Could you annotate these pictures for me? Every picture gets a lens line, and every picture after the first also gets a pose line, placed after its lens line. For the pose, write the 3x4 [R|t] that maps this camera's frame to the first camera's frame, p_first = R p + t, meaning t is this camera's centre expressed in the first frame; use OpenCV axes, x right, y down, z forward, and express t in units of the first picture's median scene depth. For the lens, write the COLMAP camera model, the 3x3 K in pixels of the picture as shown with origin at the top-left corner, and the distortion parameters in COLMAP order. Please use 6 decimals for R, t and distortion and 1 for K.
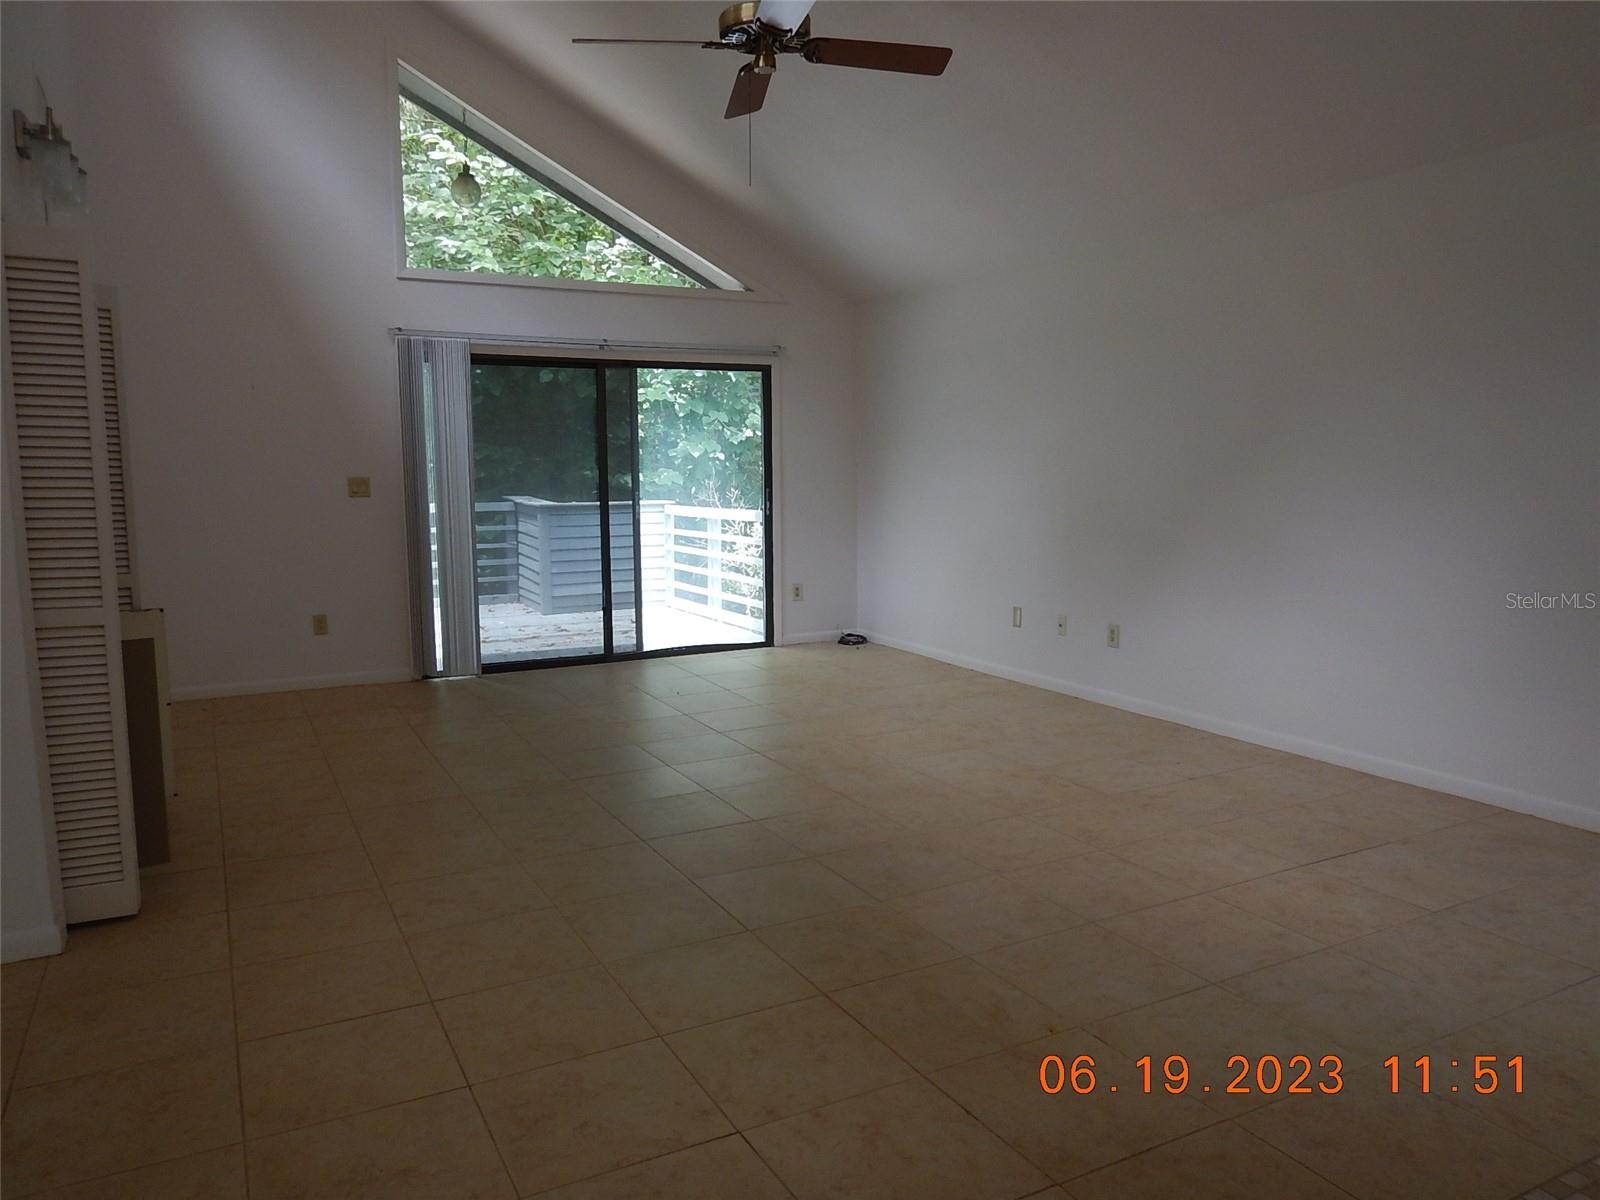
lens RADIAL K [[1127.9, 0, 800.0], [0, 1127.9, 600.0], [0, 0, 1]] dist [-0.004217, -0.001494]
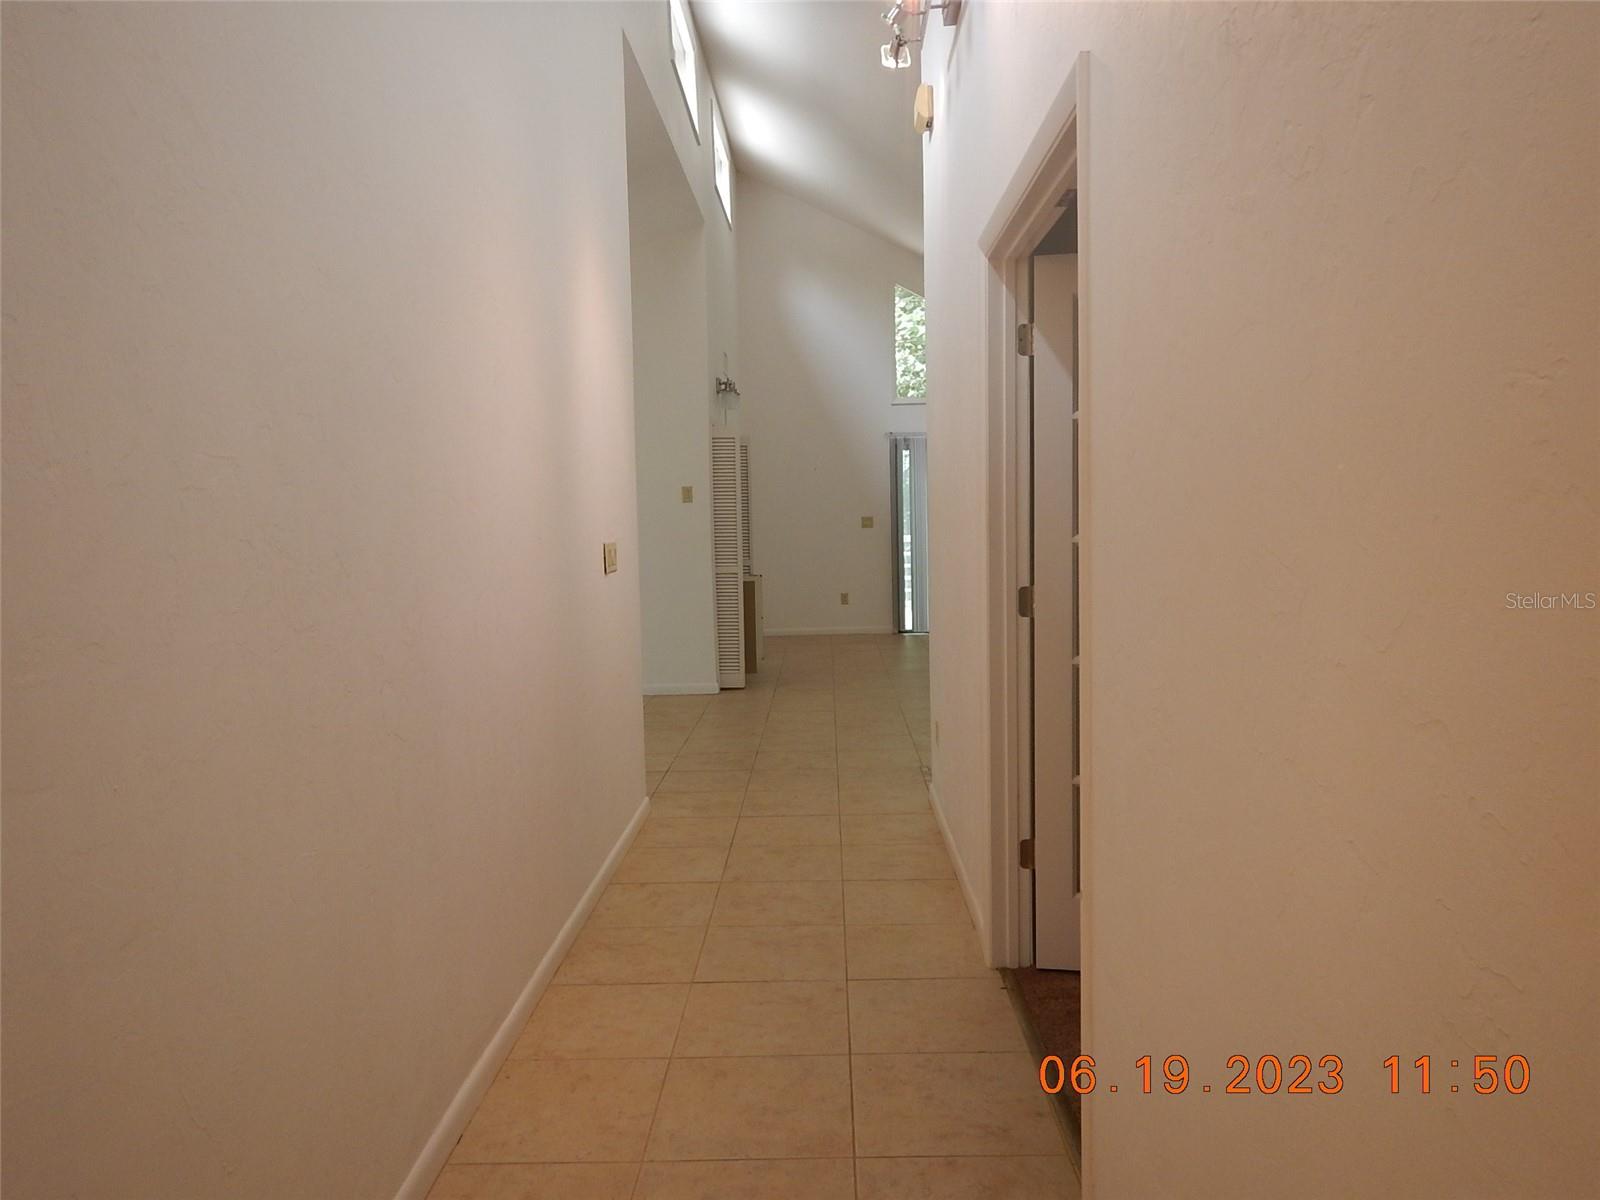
lens RADIAL K [[1127.9, 0, 800.0], [0, 1127.9, 600.0], [0, 0, 1]] dist [-0.004217, -0.001494]
pose [[0.870463, 0.026716, -0.491507, 0.643035], [-0.042334, 0.998889, -0.020680, 0.104434], [0.490409, 0.038809, 0.870628, -0.973640]]
